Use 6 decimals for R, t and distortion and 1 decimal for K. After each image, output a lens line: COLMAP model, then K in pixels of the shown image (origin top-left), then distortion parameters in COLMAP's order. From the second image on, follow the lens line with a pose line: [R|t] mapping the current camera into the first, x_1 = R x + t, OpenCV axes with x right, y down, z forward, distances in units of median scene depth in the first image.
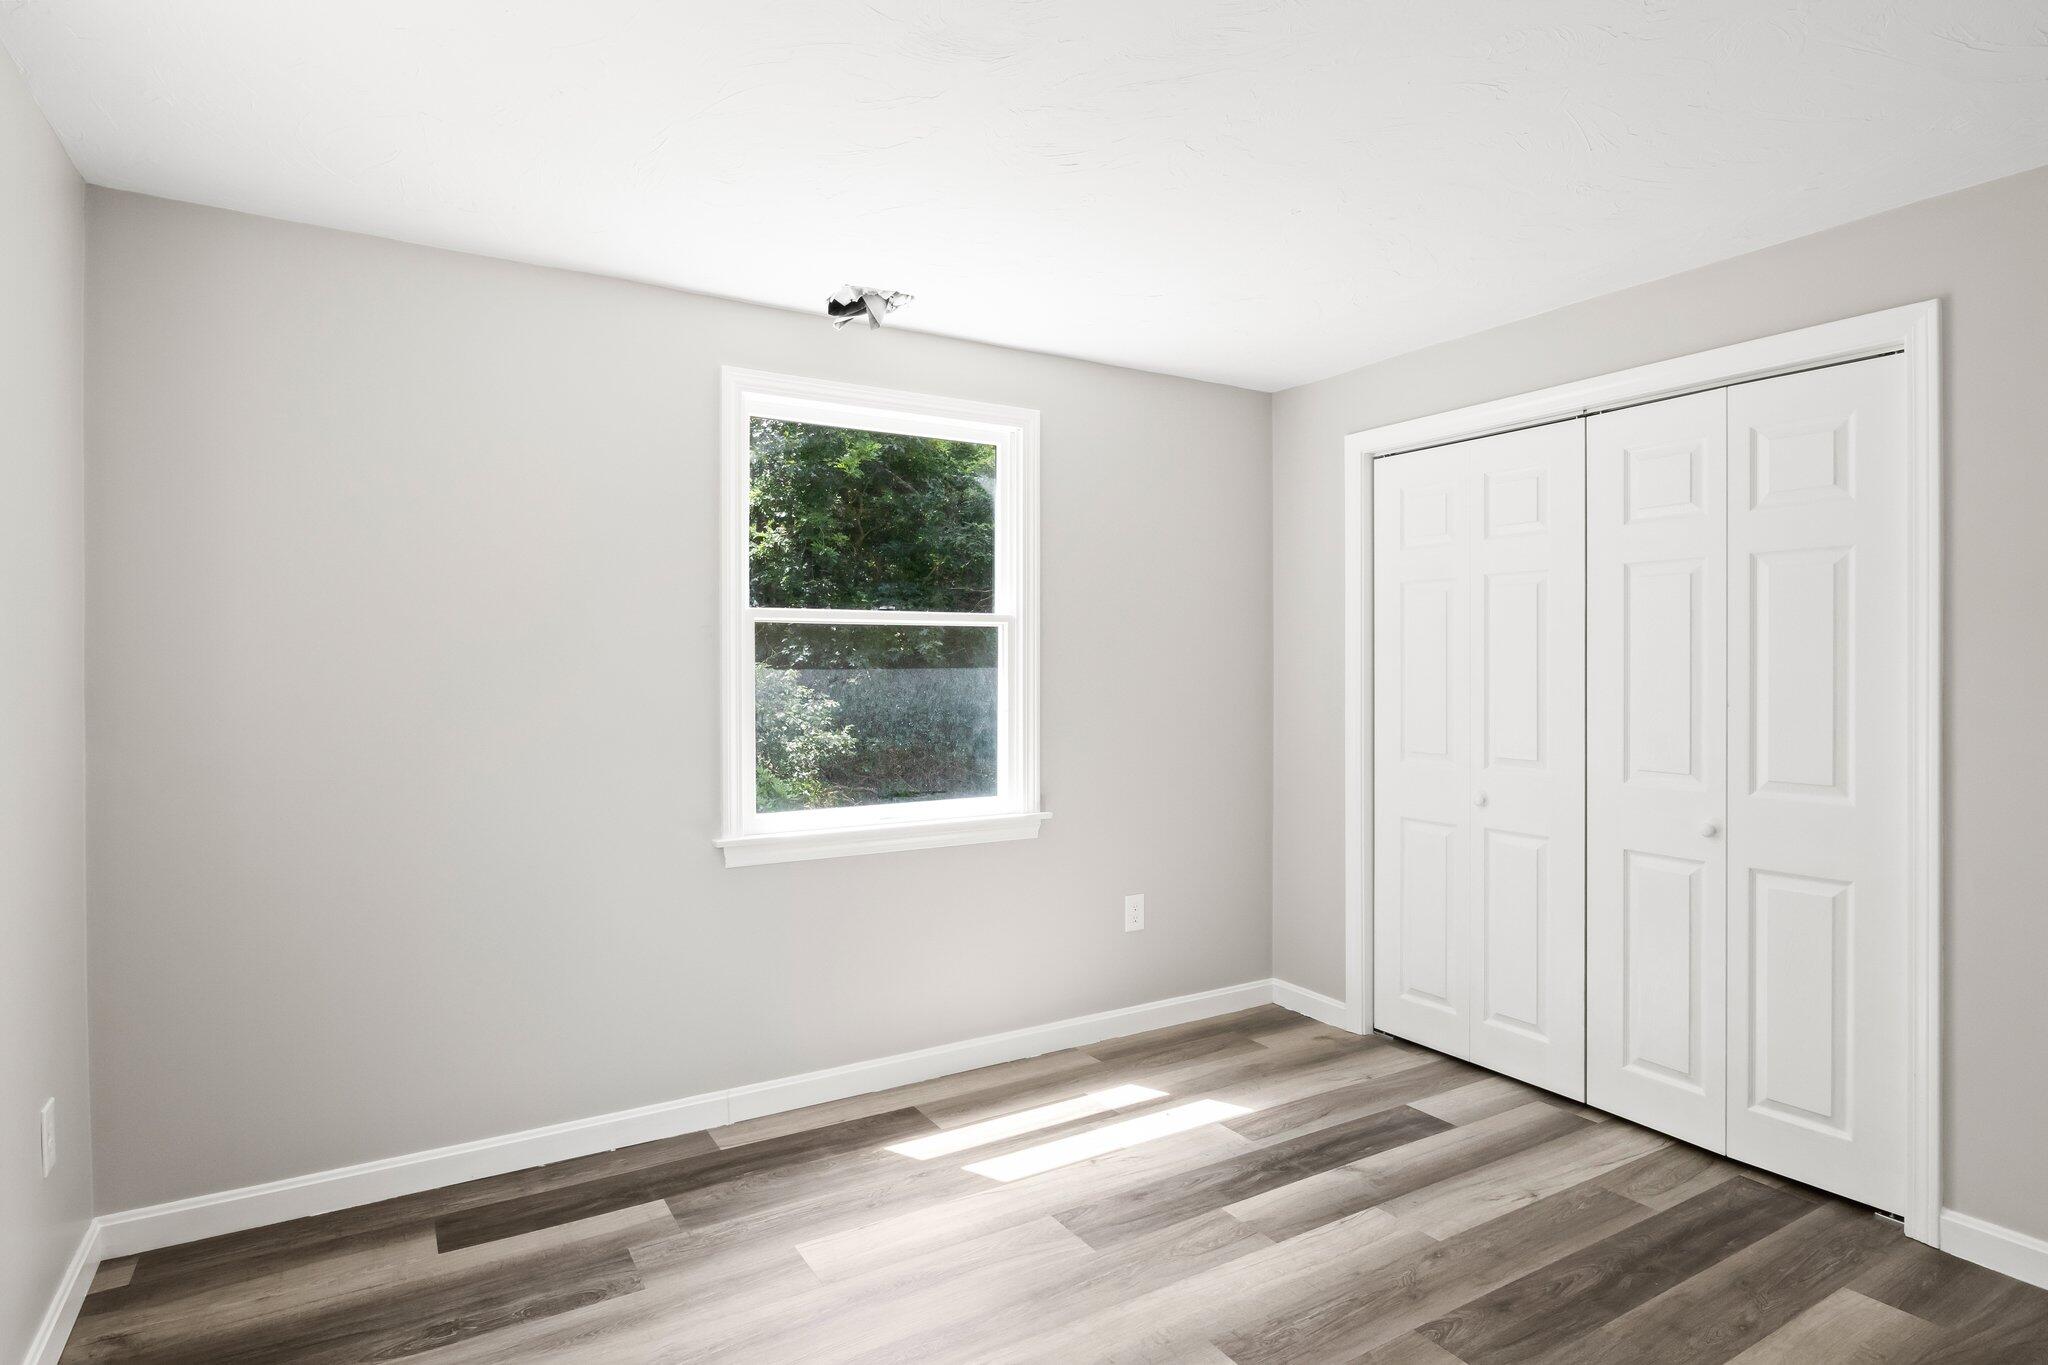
lens RADIAL K [[1092.3, 0, 1024.6], [0, 1092.3, 667.0], [0, 0, 1]] dist [-0.001721, -0.000043]
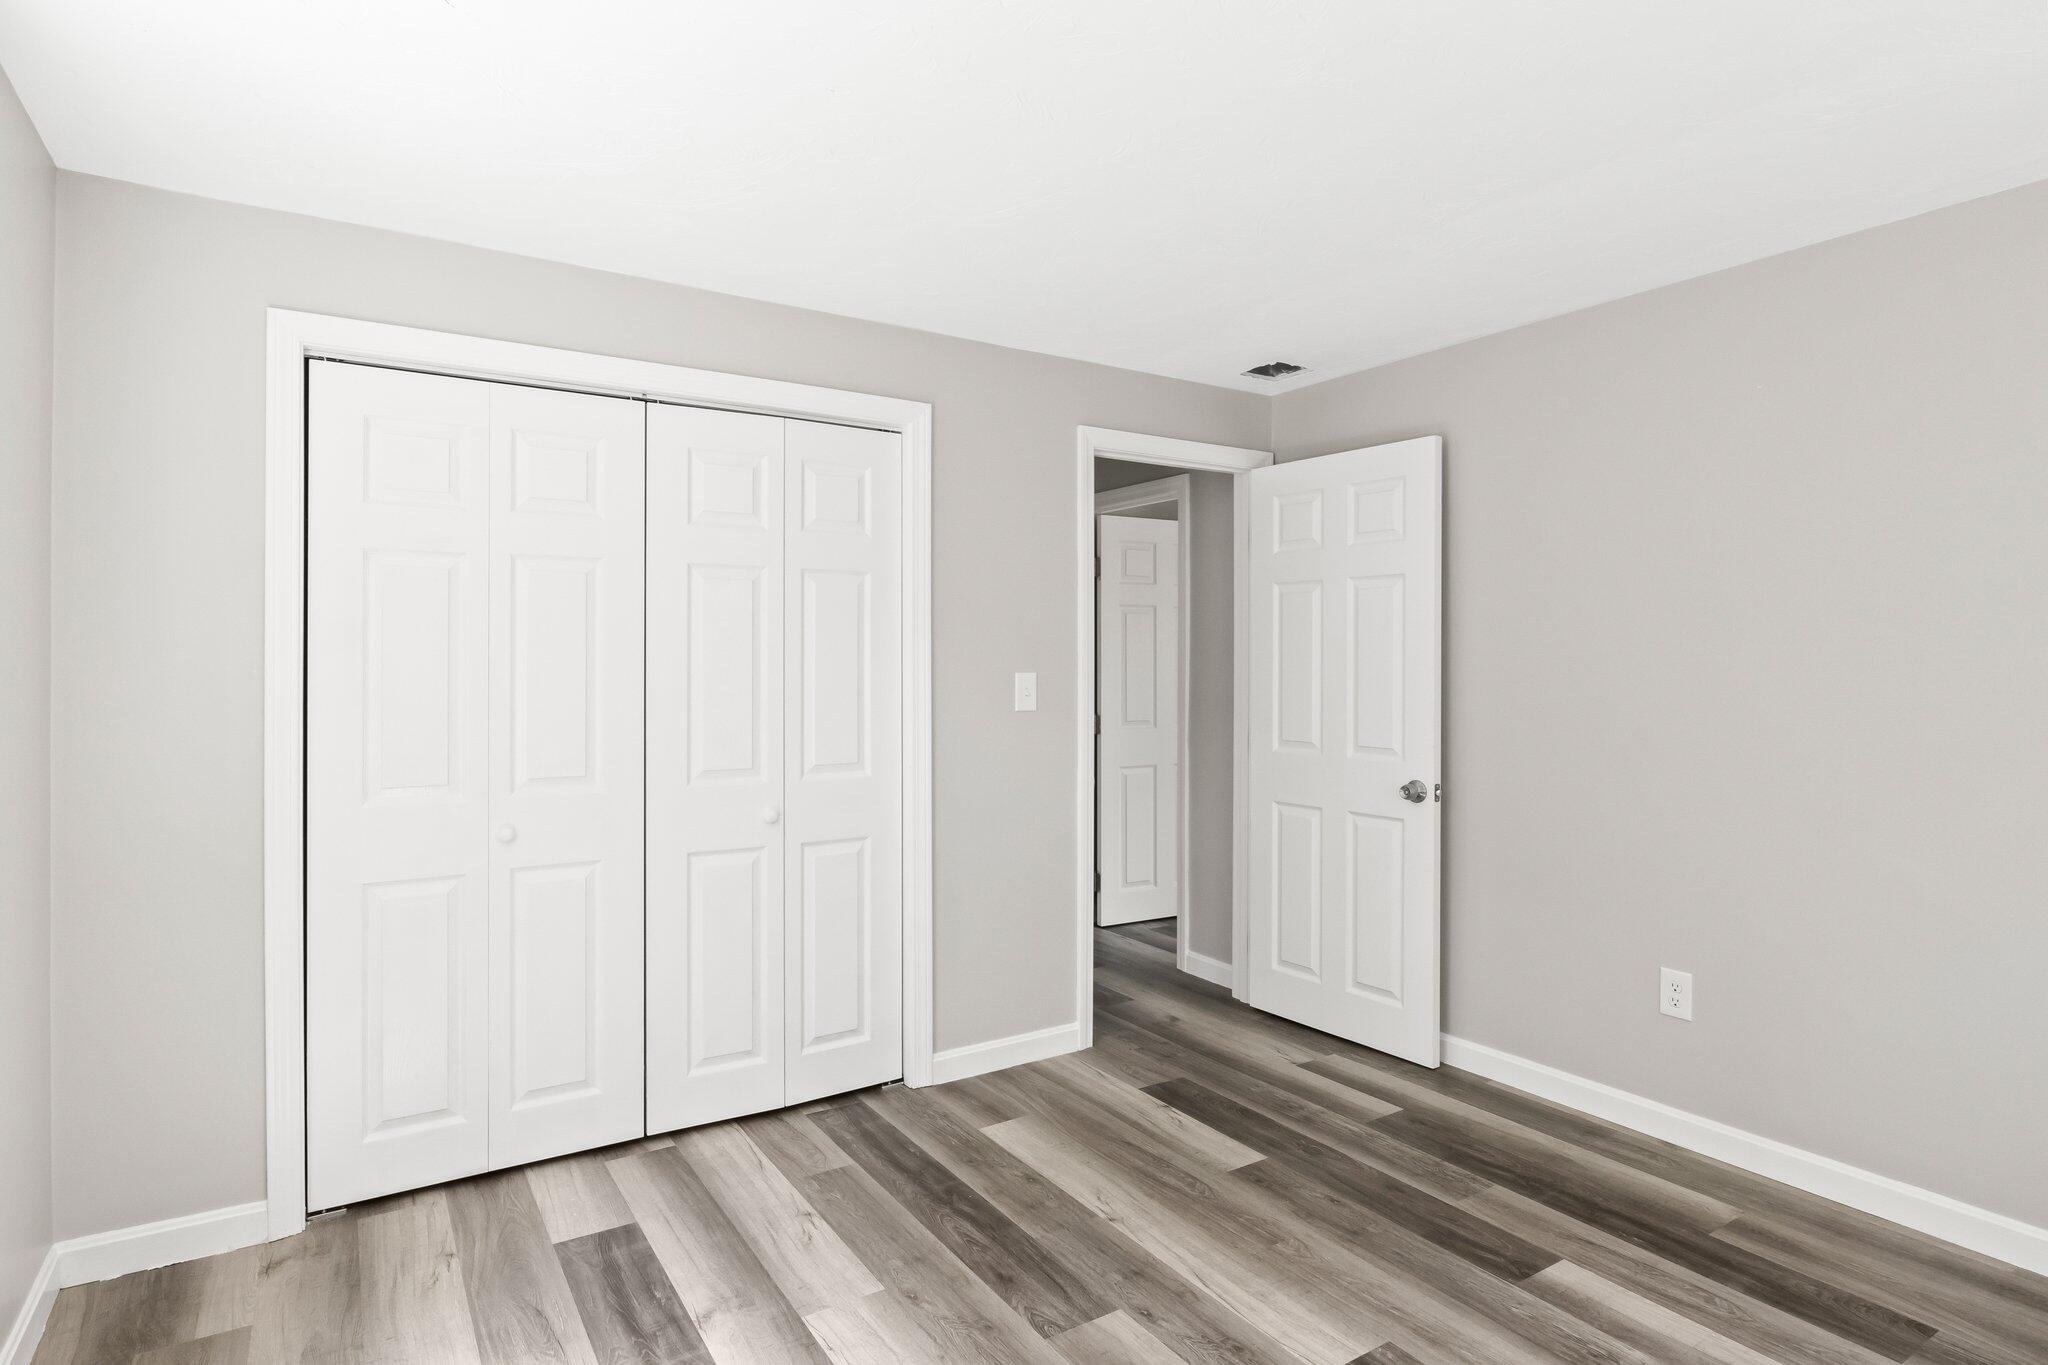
lens RADIAL K [[1085.4, 0, 1021.6], [0, 1085.4, 654.5], [0, 0, 1]] dist [-0.001333, 0.000191]
pose [[-0.021194, 0.006012, 0.999757, -0.479721], [0.000937, 0.999982, -0.005994, -0.007293], [-0.999775, 0.000810, -0.021199, 0.789355]]
